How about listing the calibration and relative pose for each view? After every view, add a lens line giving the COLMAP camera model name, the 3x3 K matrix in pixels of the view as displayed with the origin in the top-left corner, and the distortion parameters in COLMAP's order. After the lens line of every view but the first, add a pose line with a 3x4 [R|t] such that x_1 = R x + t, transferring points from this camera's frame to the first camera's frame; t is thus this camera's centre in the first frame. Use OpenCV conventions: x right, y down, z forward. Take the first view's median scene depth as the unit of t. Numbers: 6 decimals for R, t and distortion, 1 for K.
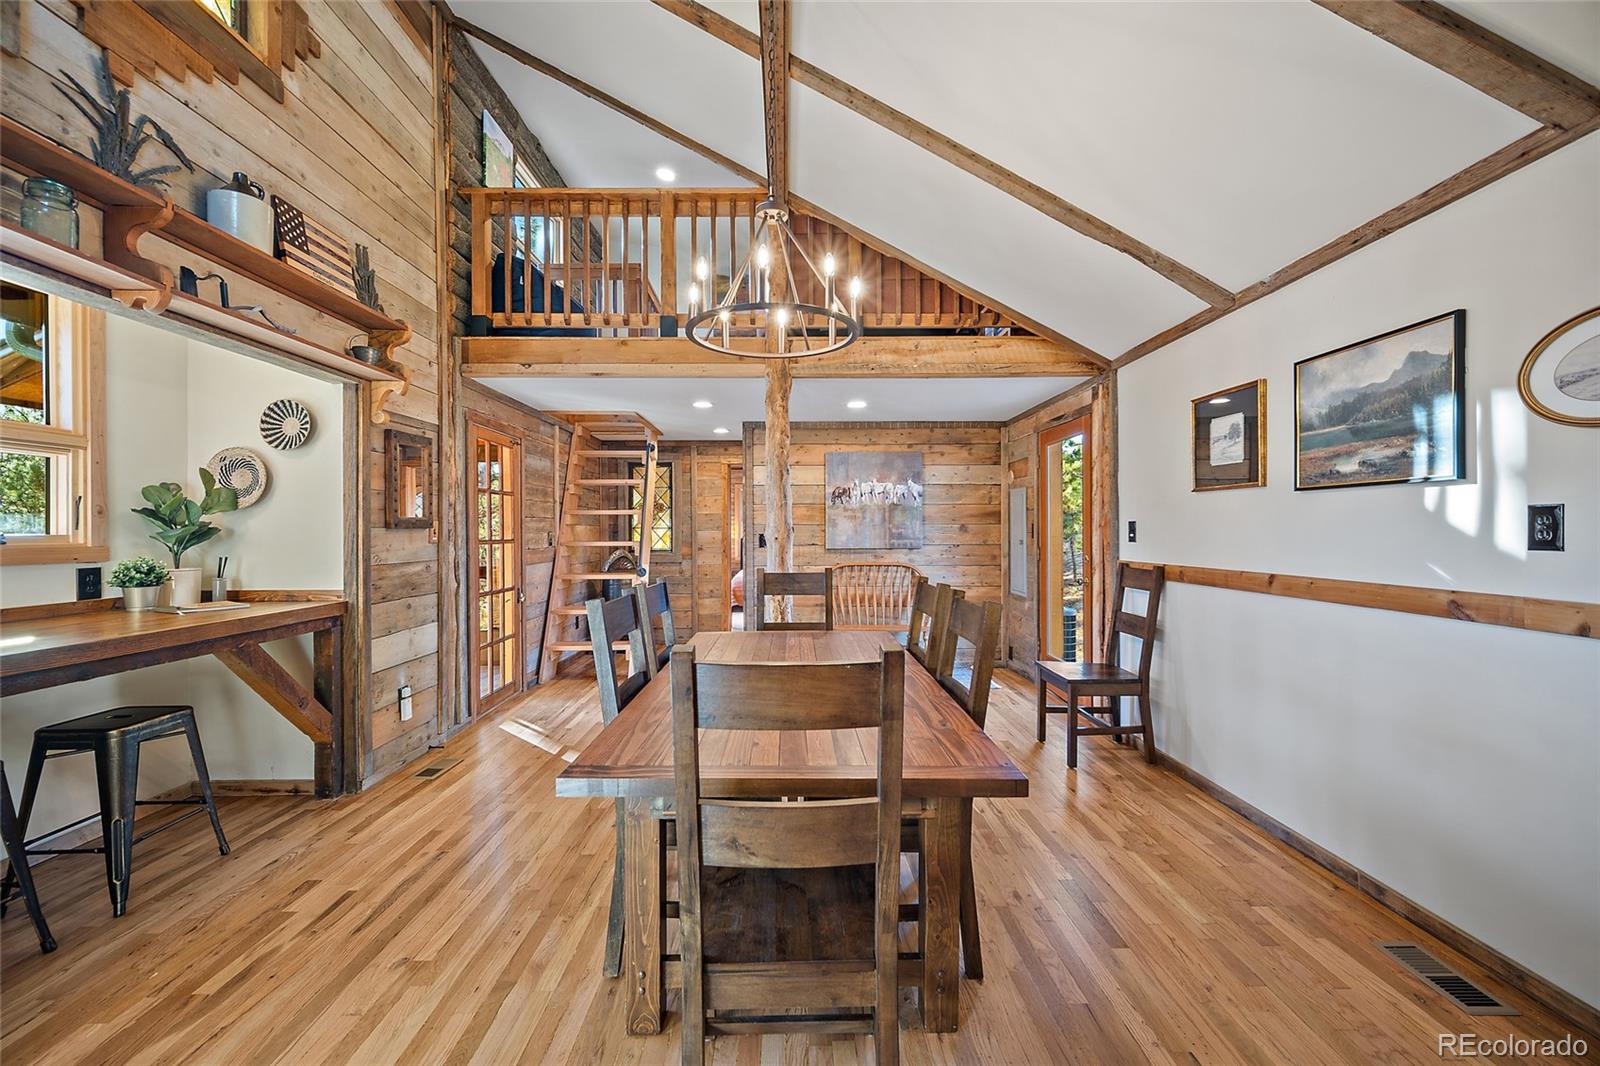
lens RADIAL K [[627.7, 0, 793.9], [0, 627.7, 532.6], [0, 0, 1]] dist [-0.001977, -0.000234]
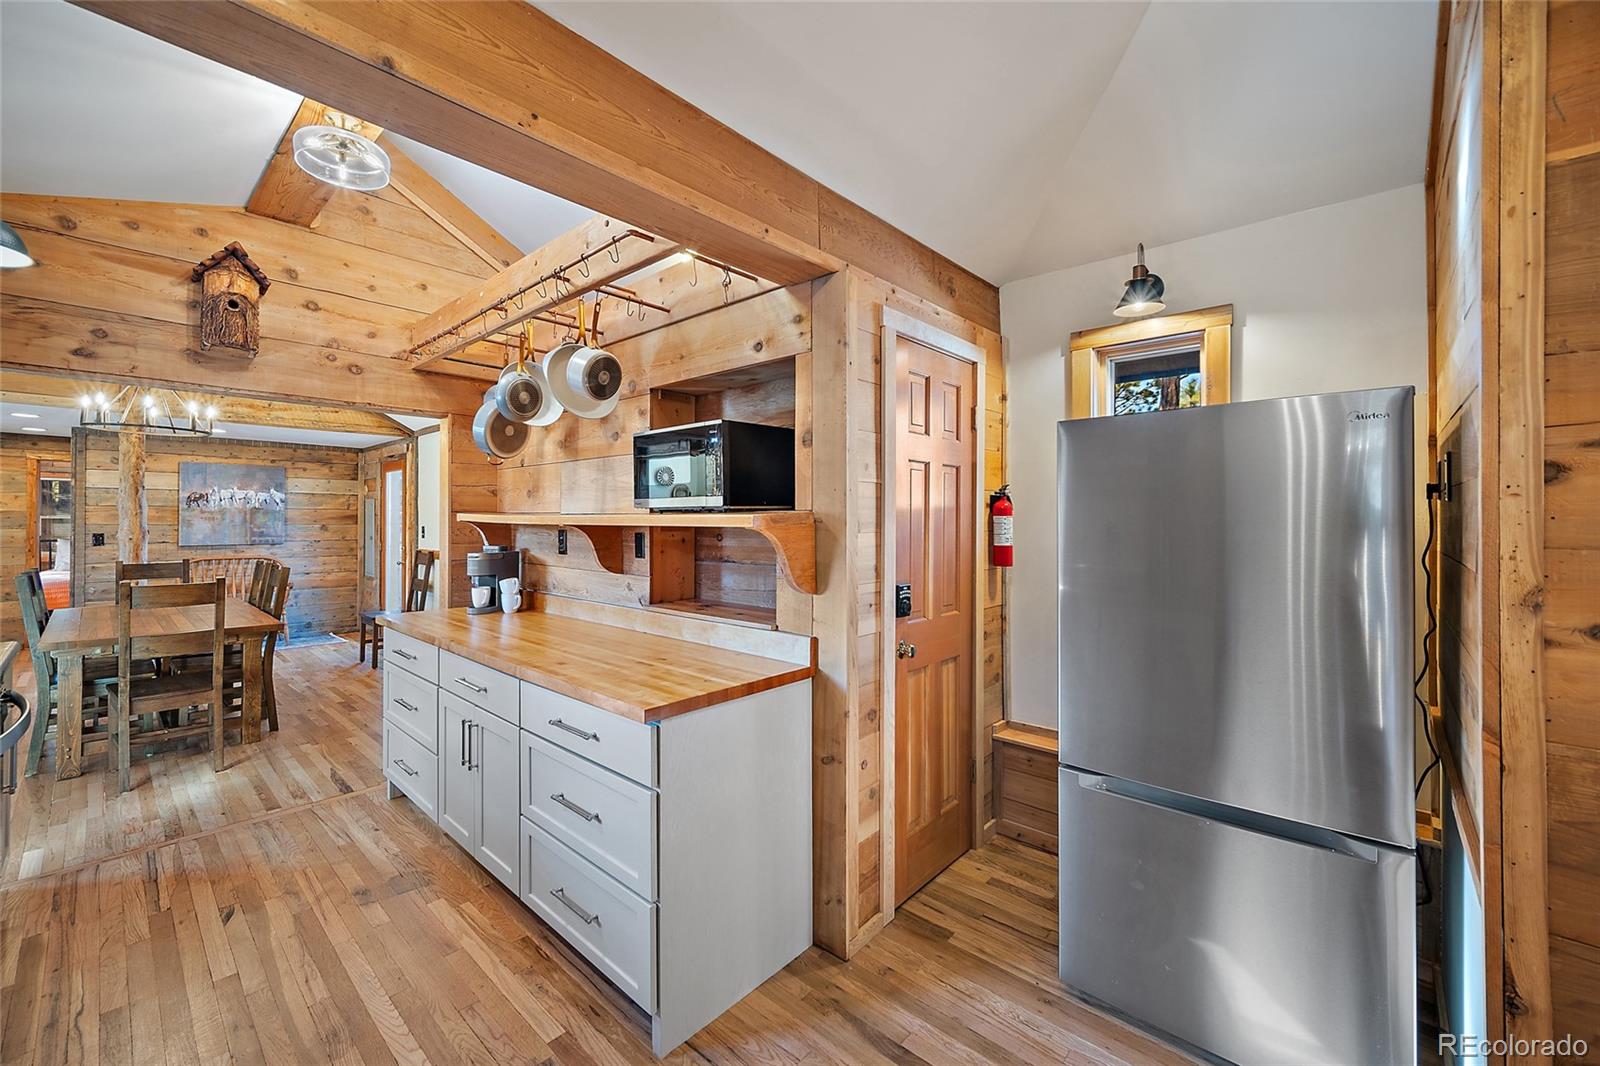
lens RADIAL K [[637.7, 0, 782.8], [0, 637.7, 519.0], [0, 0, 1]] dist [-0.002104, 0.000225]
pose [[0.681693, 0.008633, 0.731587, -0.048683], [-0.003446, 0.999957, -0.008589, -0.017121], [-0.731630, 0.003334, 0.681694, -0.605494]]
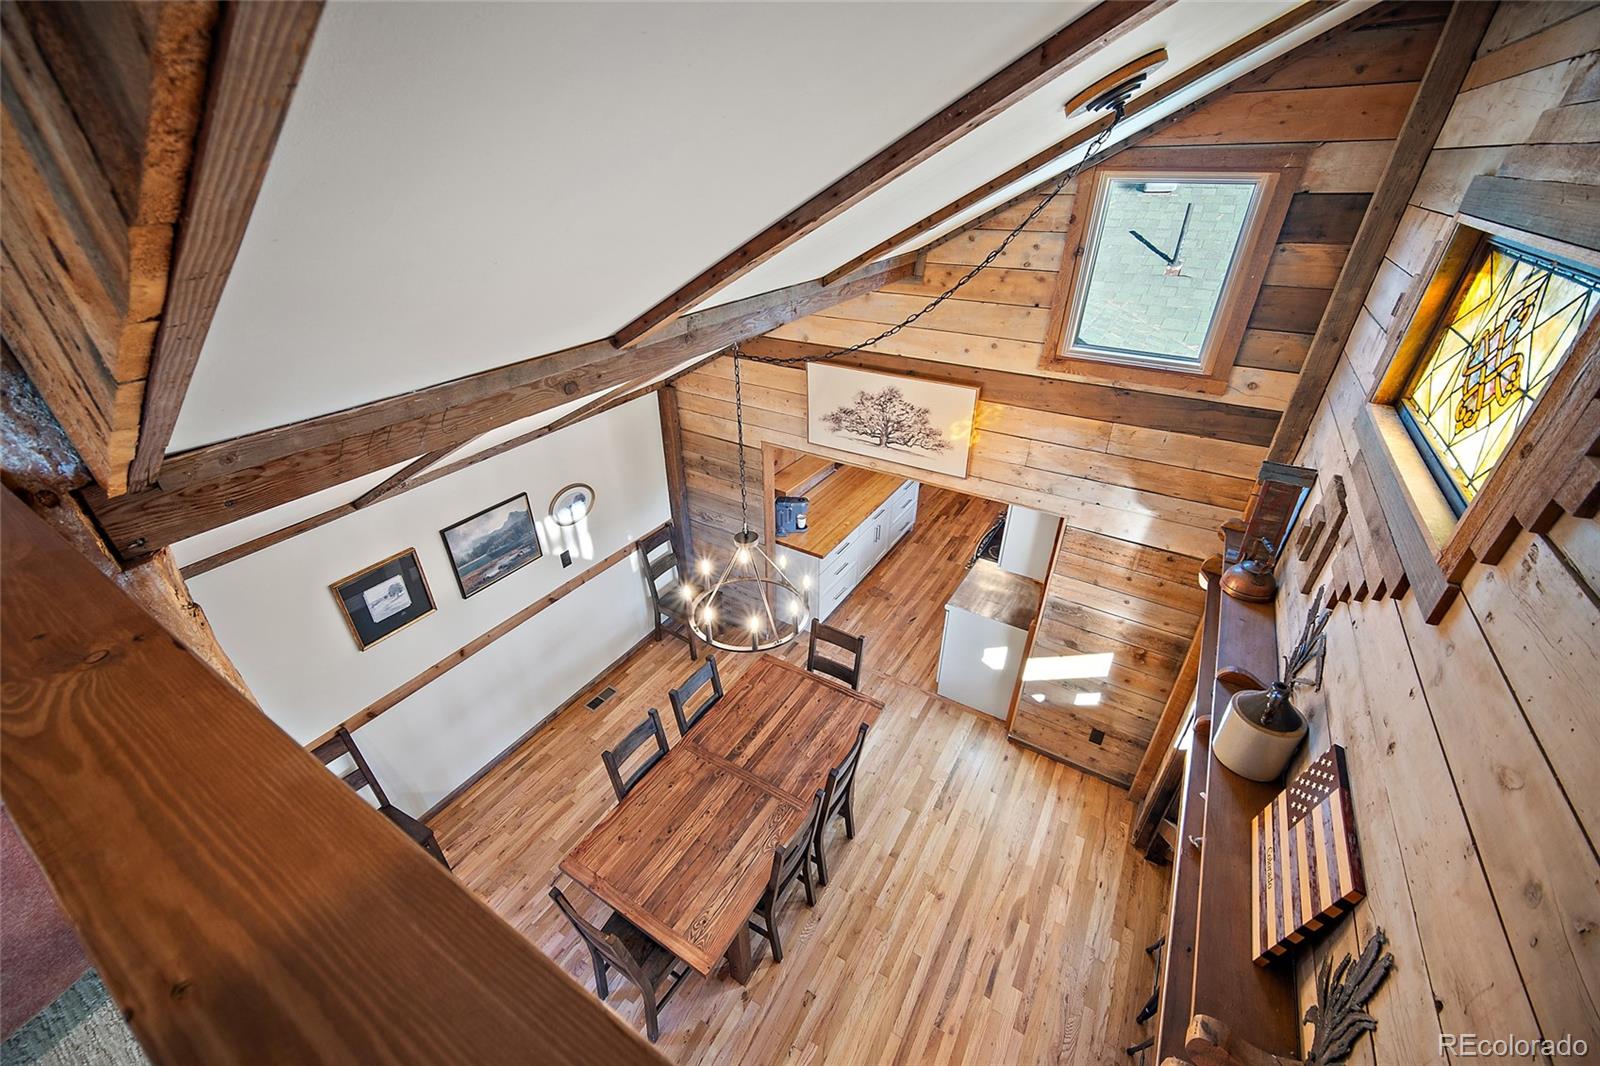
lens RADIAL K [[627.7, 0, 793.9], [0, 627.7, 532.6], [0, 0, 1]] dist [-0.001977, -0.000234]
pose [[-0.845819, -0.264569, 0.463243, -0.265377], [0.010735, 0.859740, 0.510620, -0.434187], [-0.533362, 0.436865, -0.724344, 0.688527]]
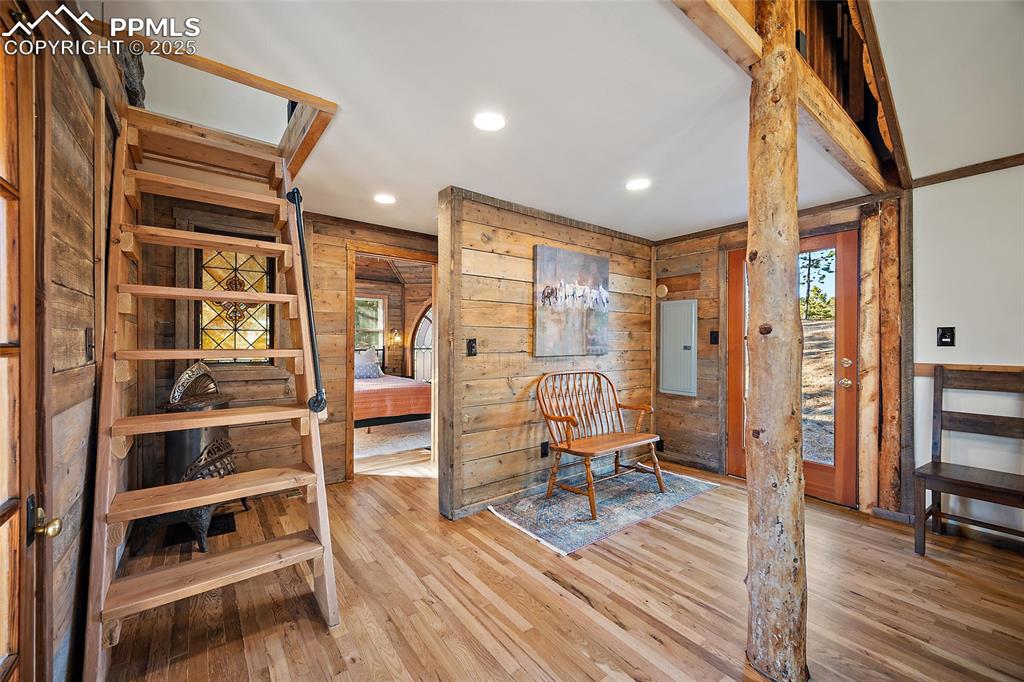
lens RADIAL K [[400.6, 0, 512.0], [0, 400.6, 341.0], [0, 0, 1]] dist [-0.000541, -0.000022]
pose [[0.794985, 0.006263, 0.606596, -0.312200], [-0.005402, 0.999980, -0.003245, 0.006622], [-0.606605, -0.000697, 0.795003, 0.588488]]
